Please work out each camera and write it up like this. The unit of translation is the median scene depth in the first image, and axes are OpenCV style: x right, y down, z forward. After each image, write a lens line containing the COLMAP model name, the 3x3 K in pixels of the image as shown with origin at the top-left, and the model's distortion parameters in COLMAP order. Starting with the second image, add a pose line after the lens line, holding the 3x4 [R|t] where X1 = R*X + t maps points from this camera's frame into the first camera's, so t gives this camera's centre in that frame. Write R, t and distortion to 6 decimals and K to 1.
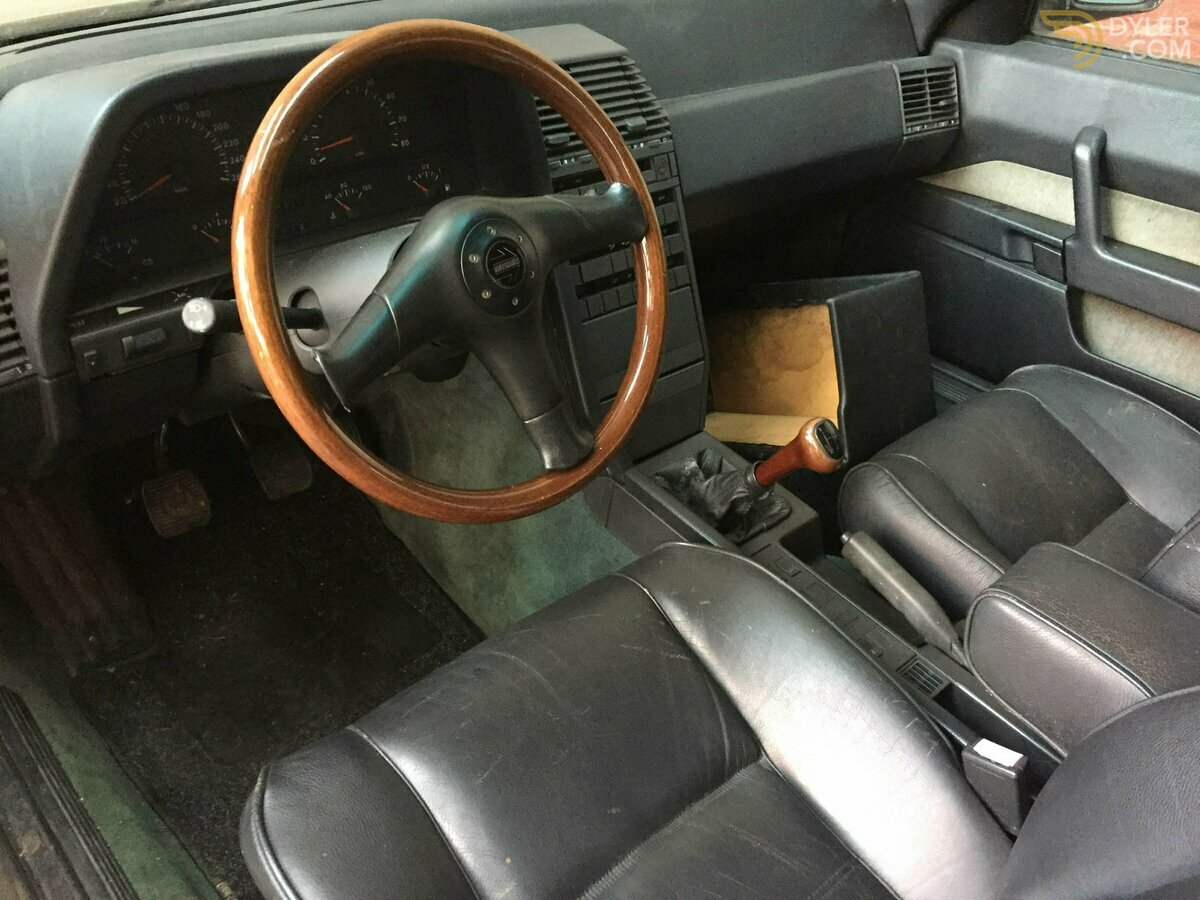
lens RADIAL K [[1008.6, 0, 639.6], [0, 1008.6, 449.6], [0, 0, 1]] dist [0.033513, 0.002973]
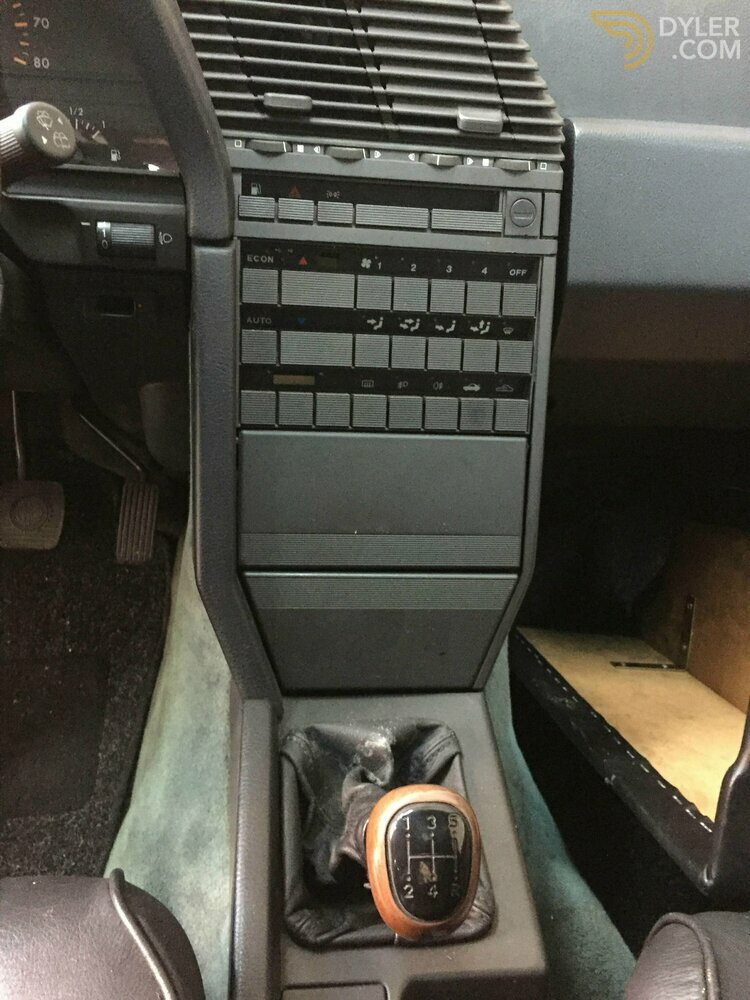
lens RADIAL K [[884.5, 0, 375.0], [0, 884.5, 500.0], [0, 0, 1]] dist [0.089887, -0.129947]
pose [[0.795000, 0.314326, -0.518821, 0.201338], [-0.357711, 0.933668, 0.017531, -0.089111], [0.489917, 0.171650, 0.854703, 0.447022]]
